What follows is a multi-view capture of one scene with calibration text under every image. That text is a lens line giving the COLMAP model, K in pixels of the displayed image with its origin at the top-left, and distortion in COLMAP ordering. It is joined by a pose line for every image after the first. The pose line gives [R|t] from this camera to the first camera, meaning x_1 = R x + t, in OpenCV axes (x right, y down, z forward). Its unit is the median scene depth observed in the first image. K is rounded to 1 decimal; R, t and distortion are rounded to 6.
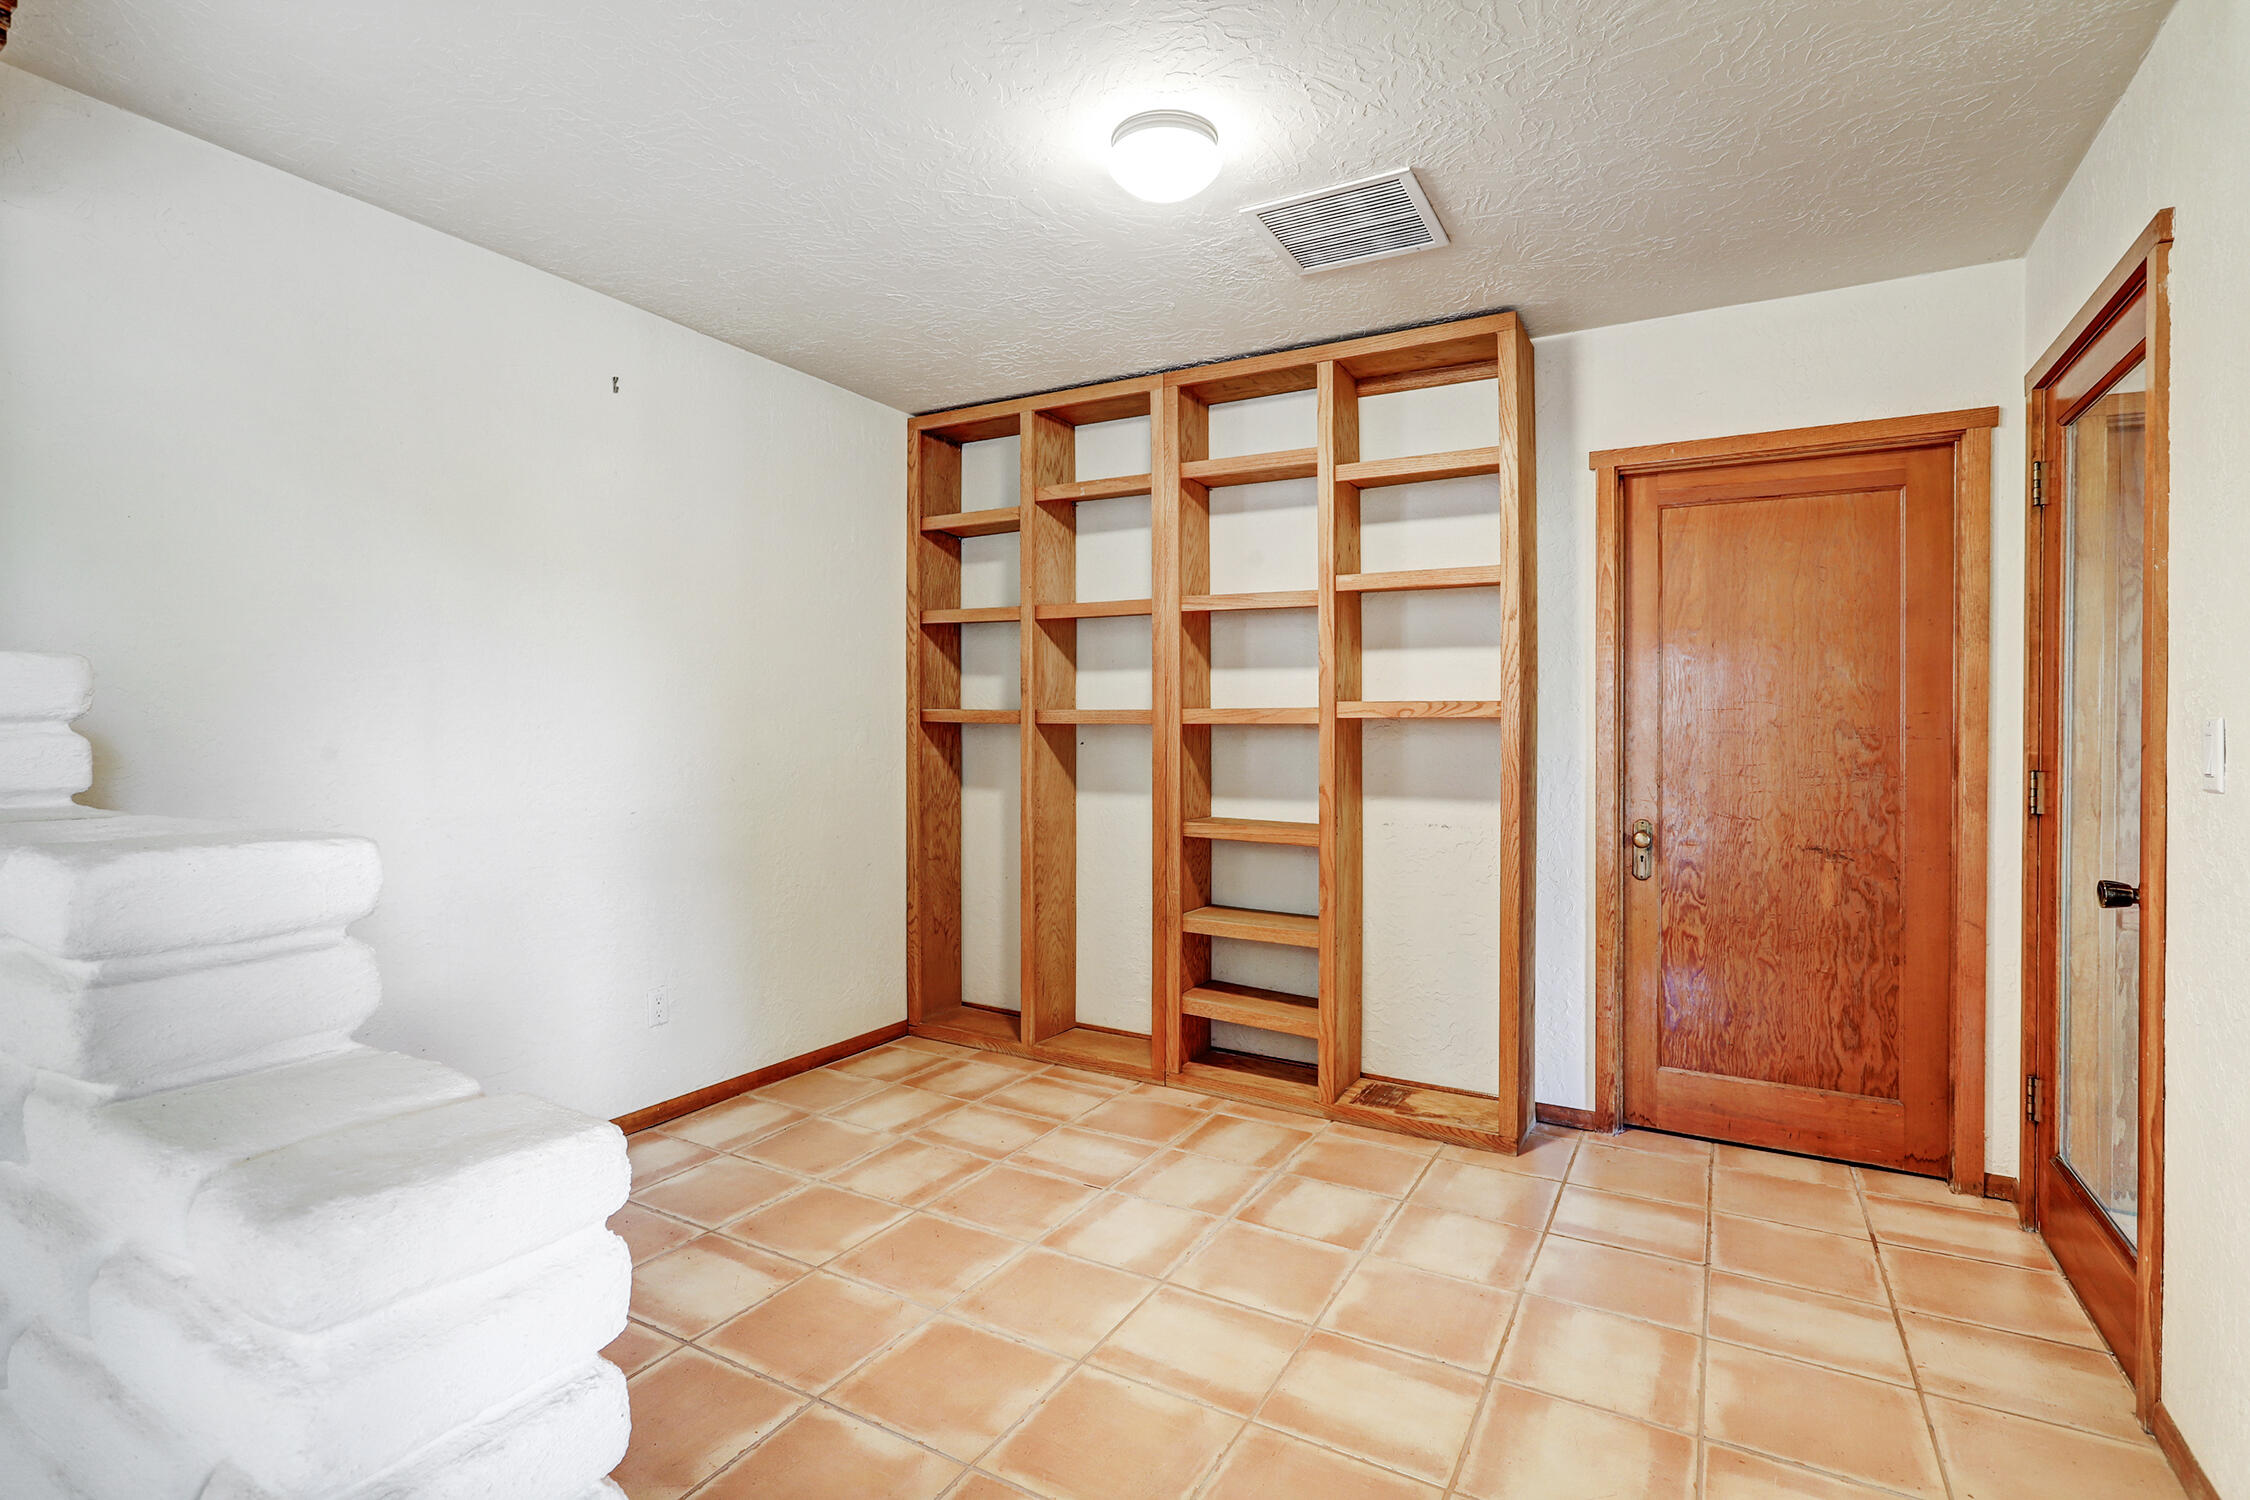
lens RADIAL K [[1066.2, 0, 1114.3], [0, 1066.2, 738.3], [0, 0, 1]] dist [-0.002068, -0.000100]
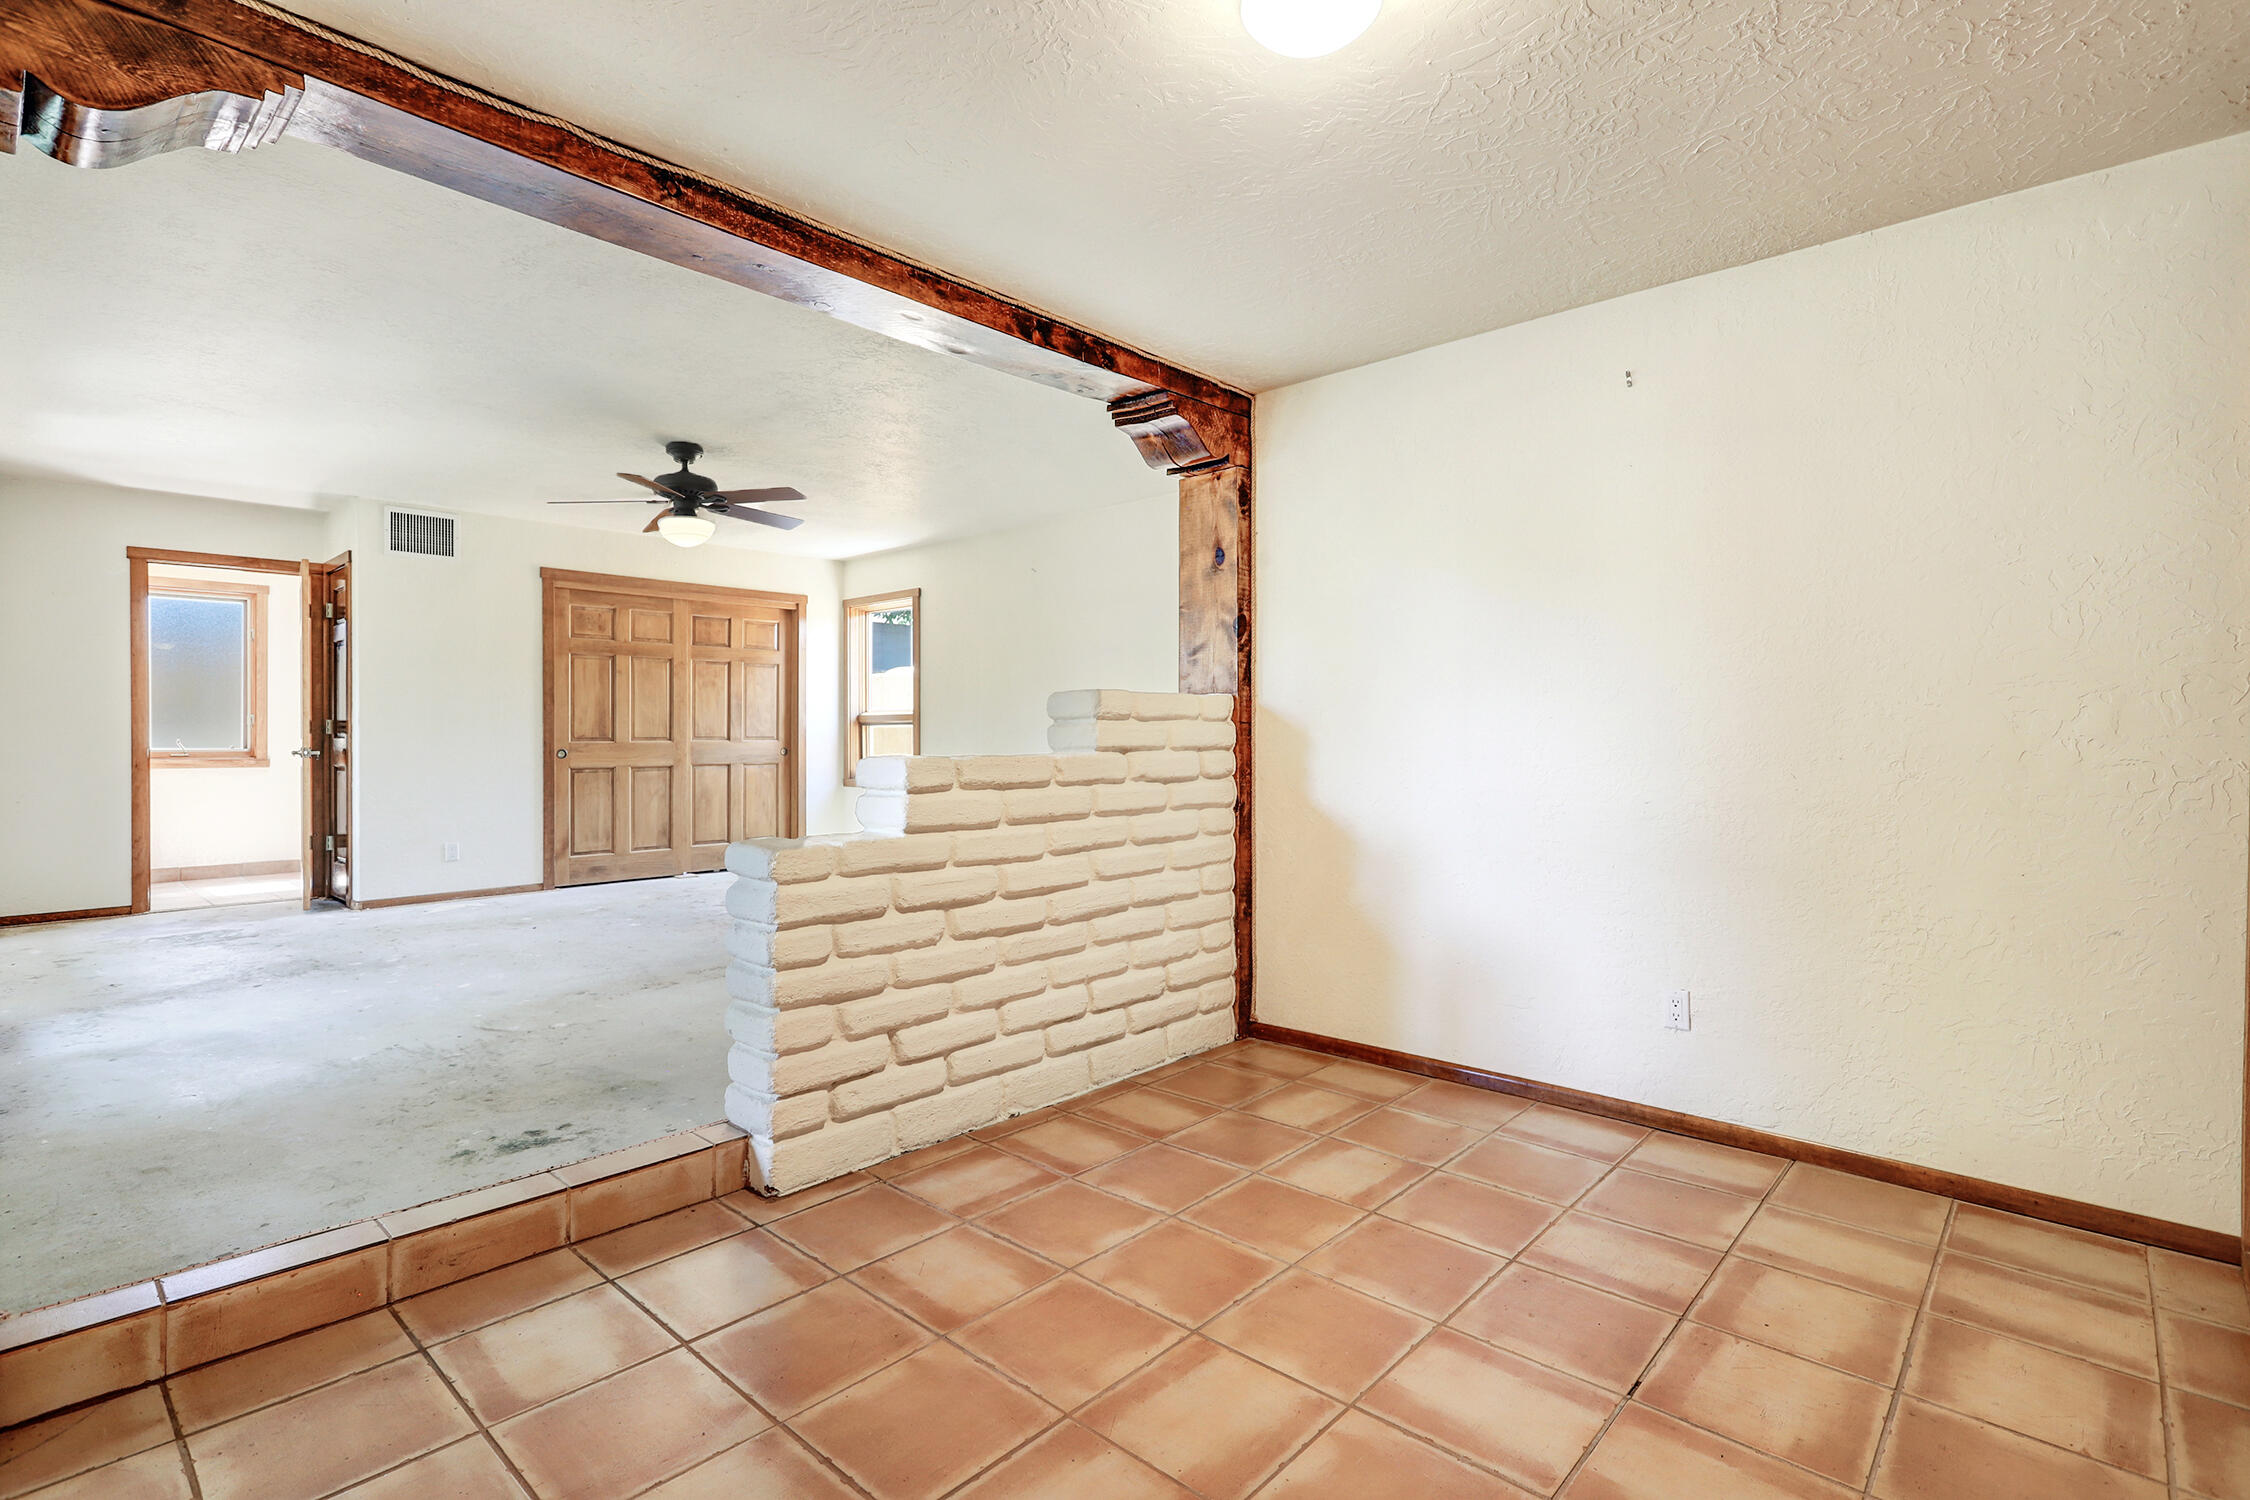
lens RADIAL K [[1066.2, 0, 1114.3], [0, 1066.2, 738.3], [0, 0, 1]] dist [-0.002068, -0.000100]
pose [[-0.224893, -0.005976, -0.974365, 0.602765], [-0.007939, 0.999959, -0.004300, 0.018339], [0.974351, 0.006768, -0.224931, 0.714149]]
